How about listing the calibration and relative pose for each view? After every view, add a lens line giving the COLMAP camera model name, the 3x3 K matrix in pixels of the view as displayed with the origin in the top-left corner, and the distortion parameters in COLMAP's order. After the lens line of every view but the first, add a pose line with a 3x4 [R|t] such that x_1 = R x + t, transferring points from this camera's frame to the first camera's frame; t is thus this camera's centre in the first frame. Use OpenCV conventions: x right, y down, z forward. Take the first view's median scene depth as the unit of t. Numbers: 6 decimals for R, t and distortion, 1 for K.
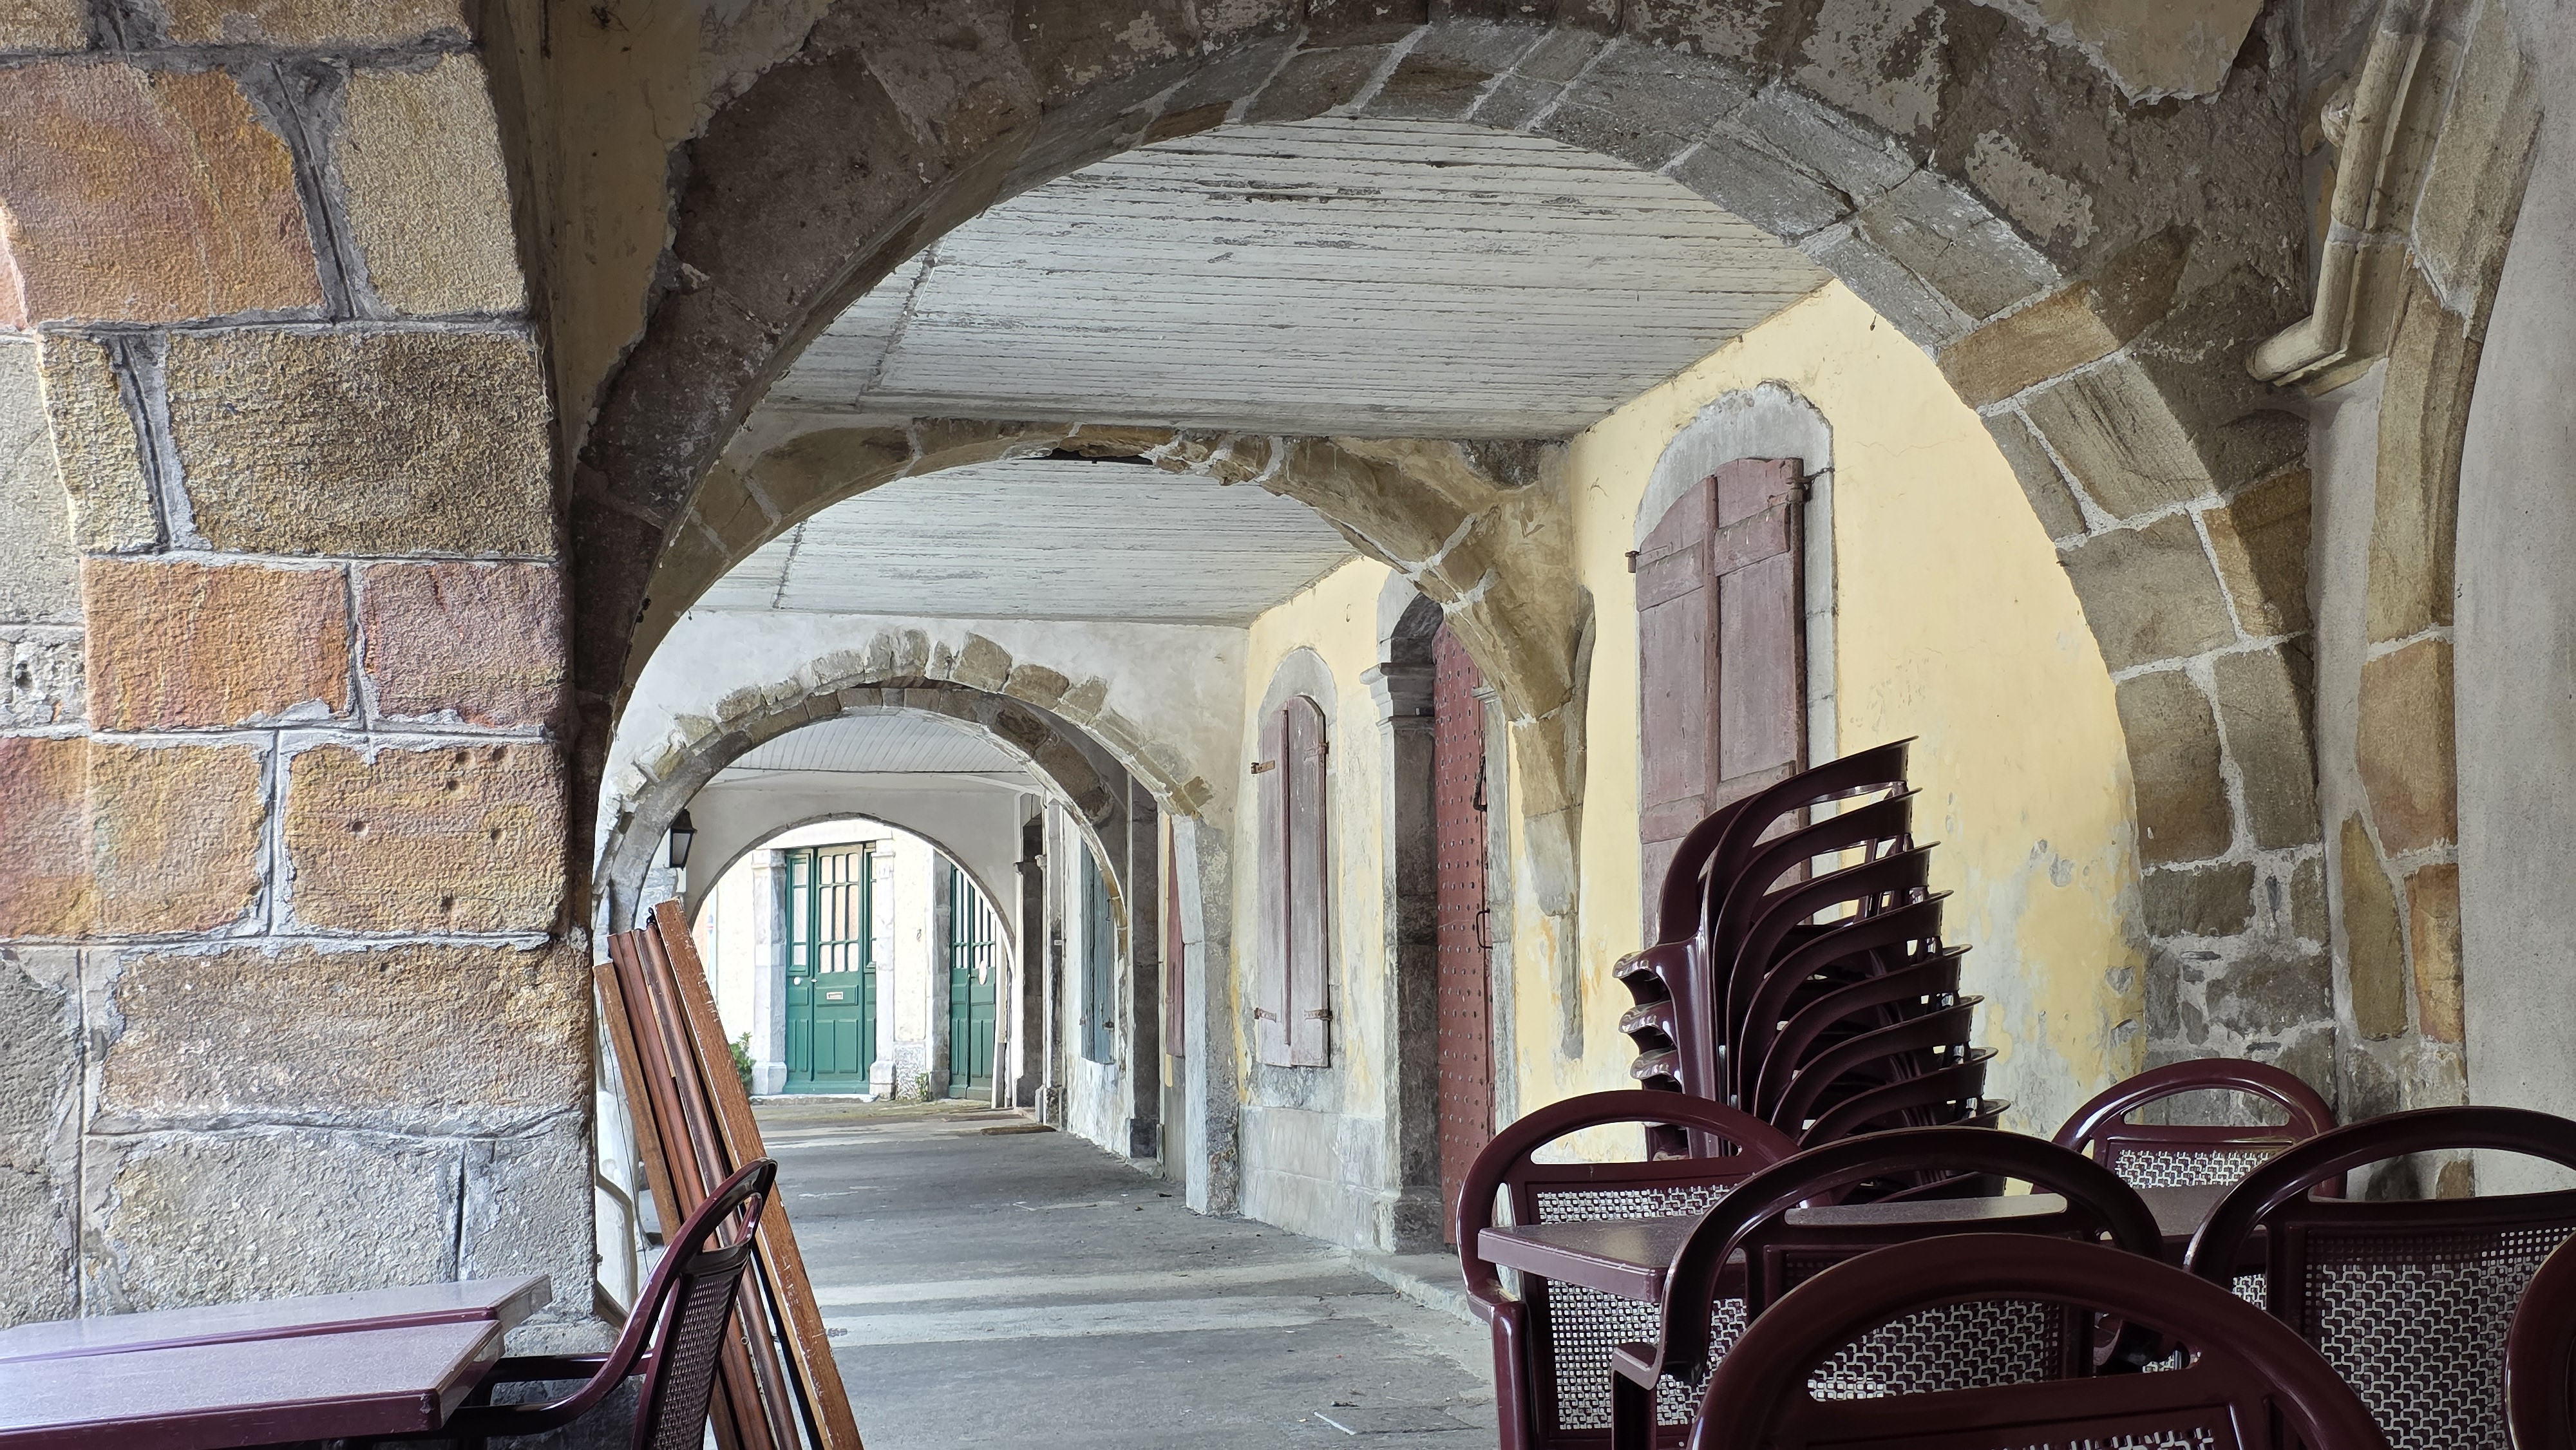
lens RADIAL K [[3311.1, 0, 1288.0], [0, 3311.1, 725.0], [0, 0, 1]] dist [0.156111, -0.269275]
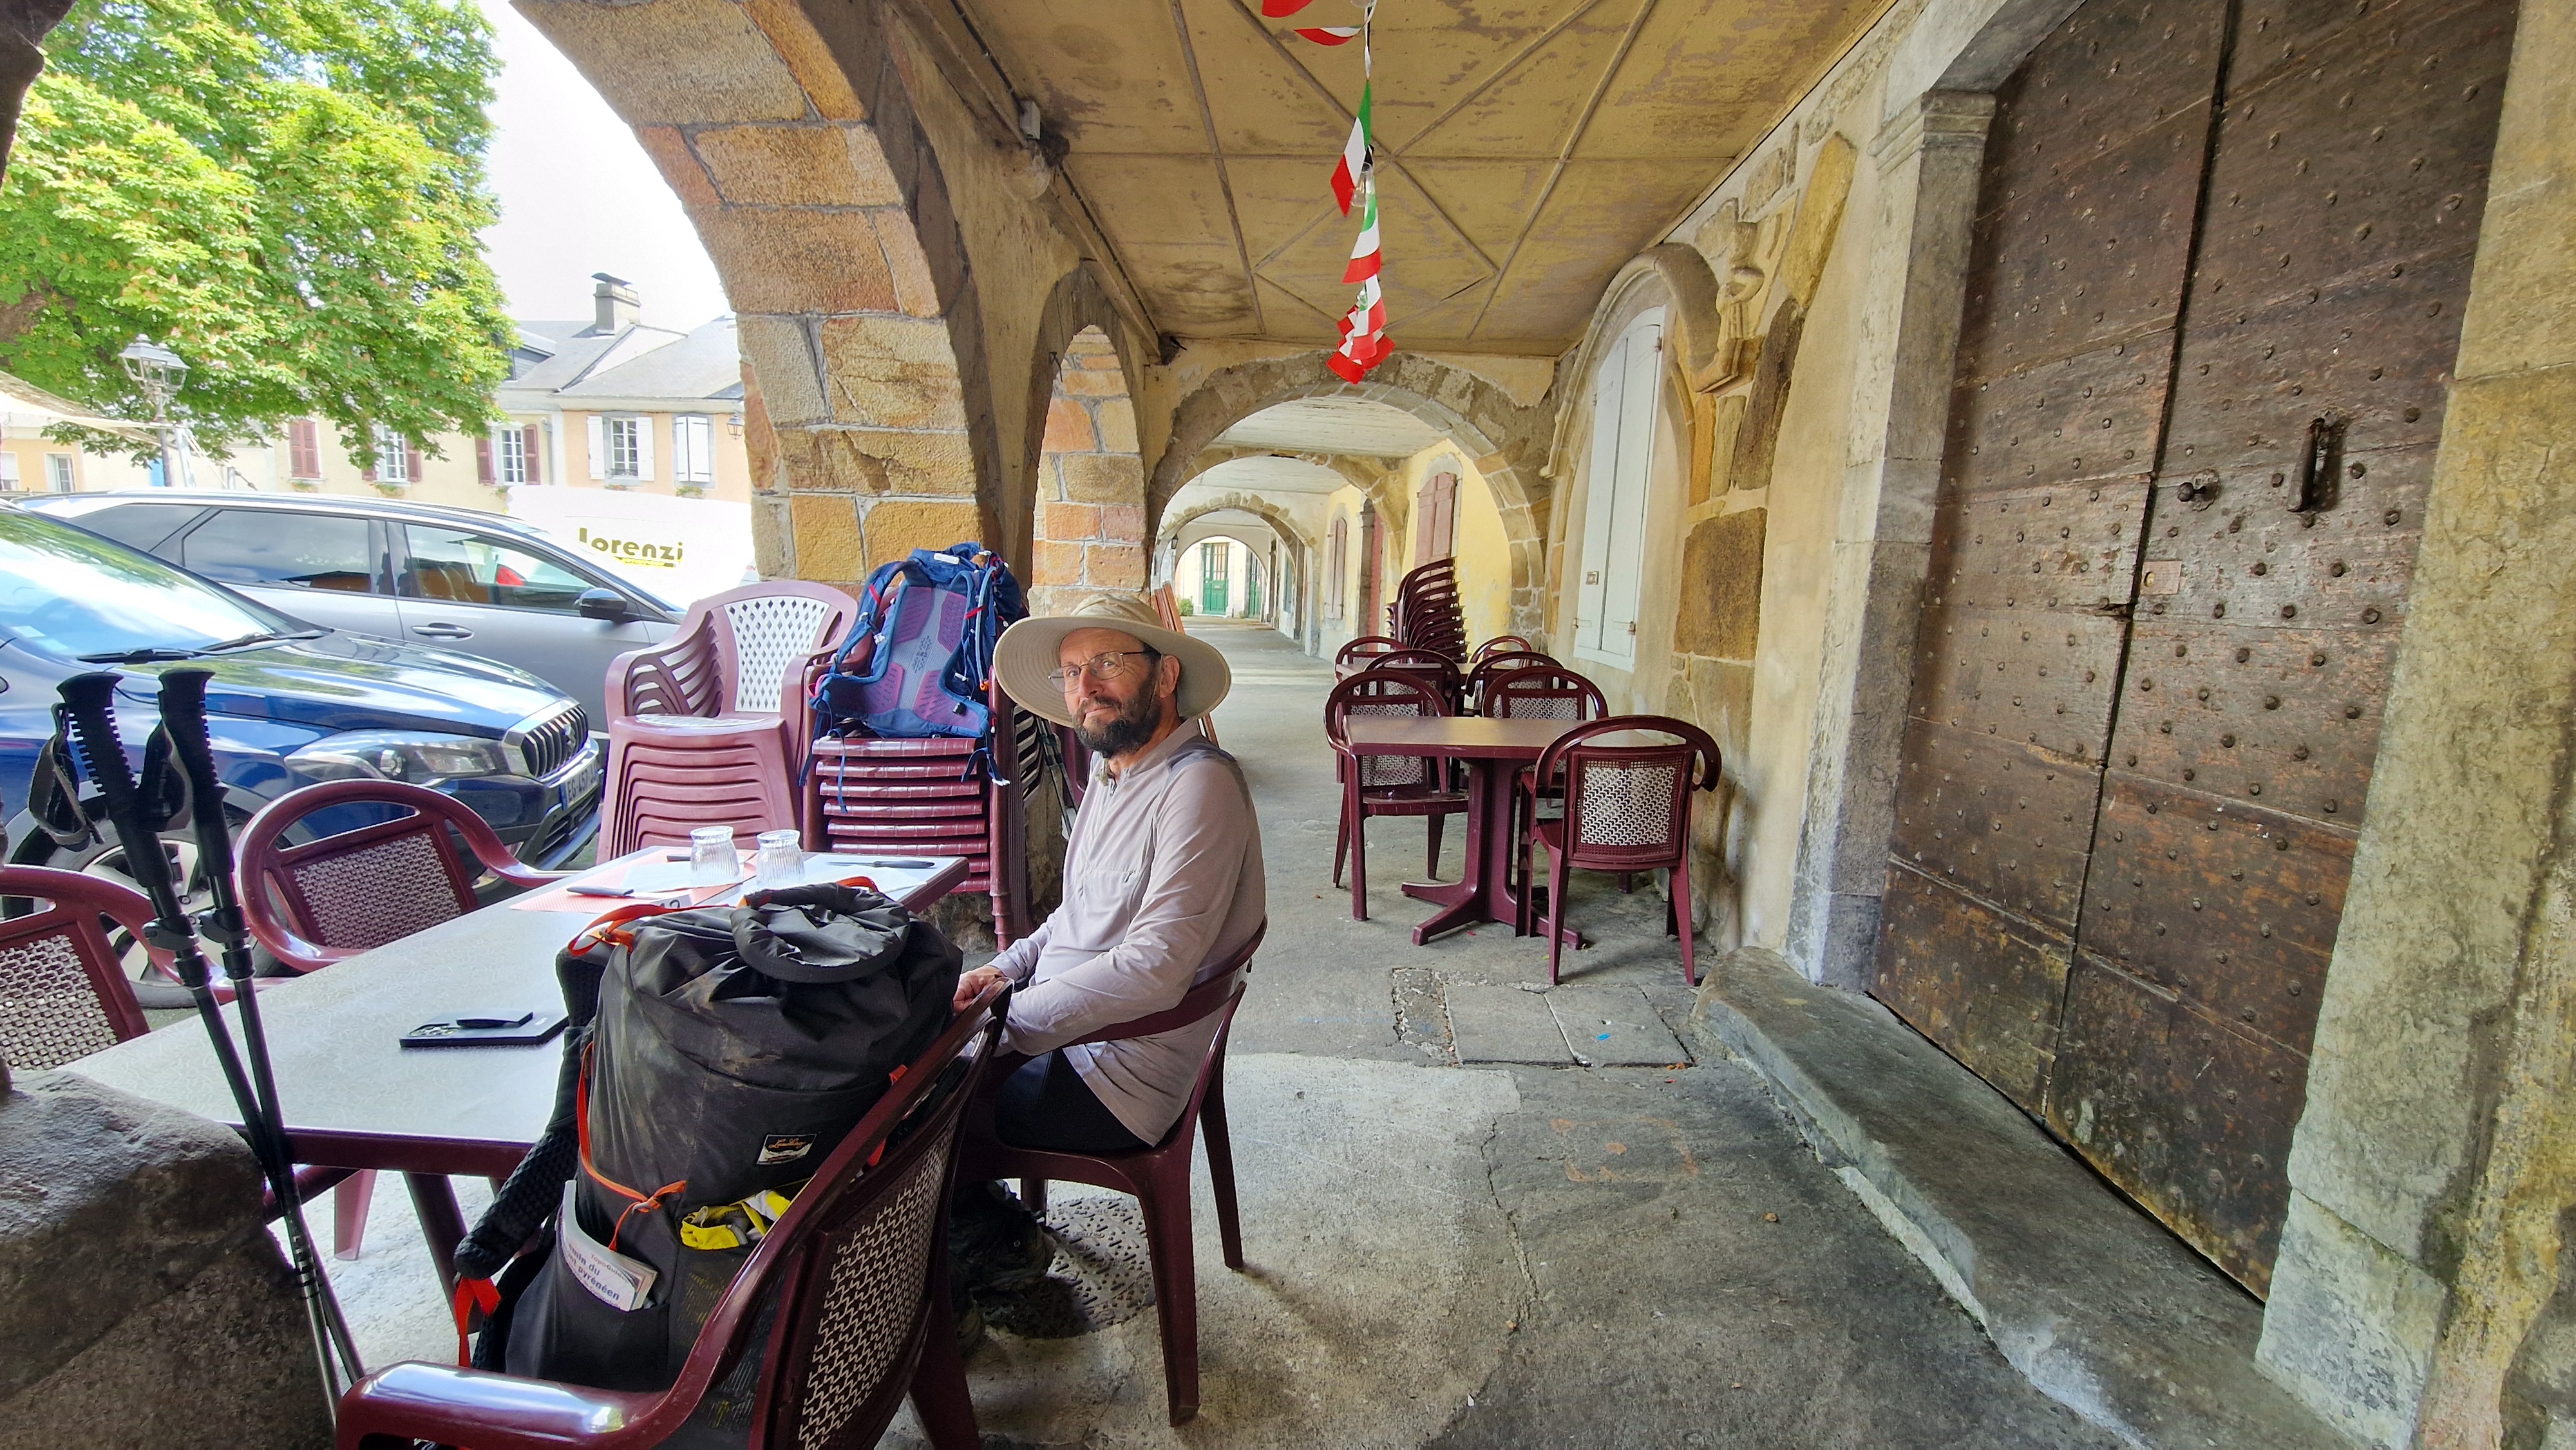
lens RADIAL K [[1013.8, 0, 1281.0], [0, 1013.8, 744.7], [0, 0, 1]] dist [0.000289, 0.000006]
pose [[0.995660, 0.063672, -0.067878, 0.064576], [-0.046057, 0.970871, 0.235133, -0.054645], [0.080872, -0.230986, 0.969590, -0.321541]]
